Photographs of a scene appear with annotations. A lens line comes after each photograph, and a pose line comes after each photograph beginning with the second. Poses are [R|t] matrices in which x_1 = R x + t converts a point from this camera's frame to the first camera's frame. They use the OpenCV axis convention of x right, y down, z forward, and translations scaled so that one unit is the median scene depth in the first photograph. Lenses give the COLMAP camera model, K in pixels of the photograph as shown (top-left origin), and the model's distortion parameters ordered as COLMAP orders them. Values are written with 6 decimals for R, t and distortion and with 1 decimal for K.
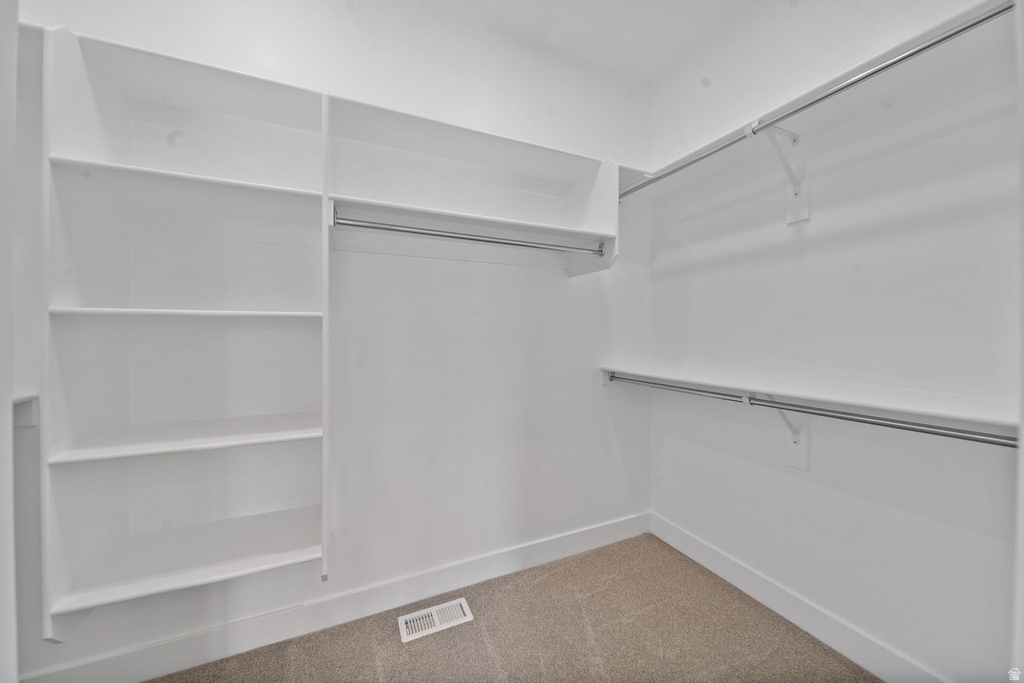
lens RADIAL K [[370.6, 0, 515.8], [0, 370.6, 336.4], [0, 0, 1]] dist [0.000236, -0.000027]
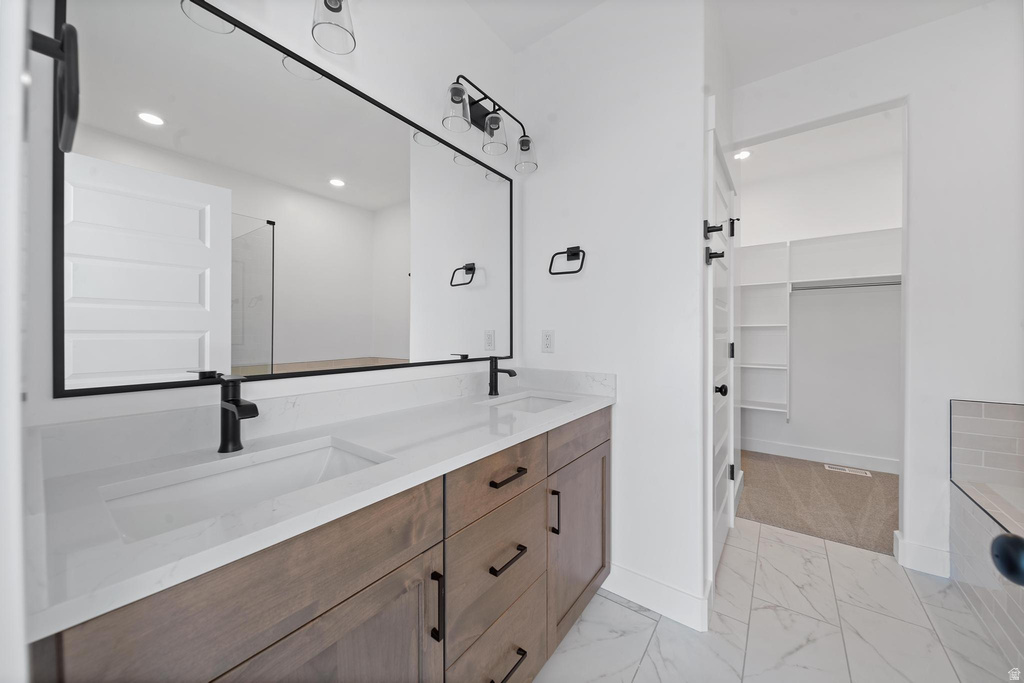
lens RADIAL K [[370.6, 0, 515.8], [0, 370.6, 336.4], [0, 0, 1]] dist [0.000236, -0.000027]
pose [[0.460075, -0.003228, -0.887874, 0.942103], [0.000007, 0.999993, -0.003631, 0.032519], [0.887880, 0.001664, 0.460072, -1.944791]]
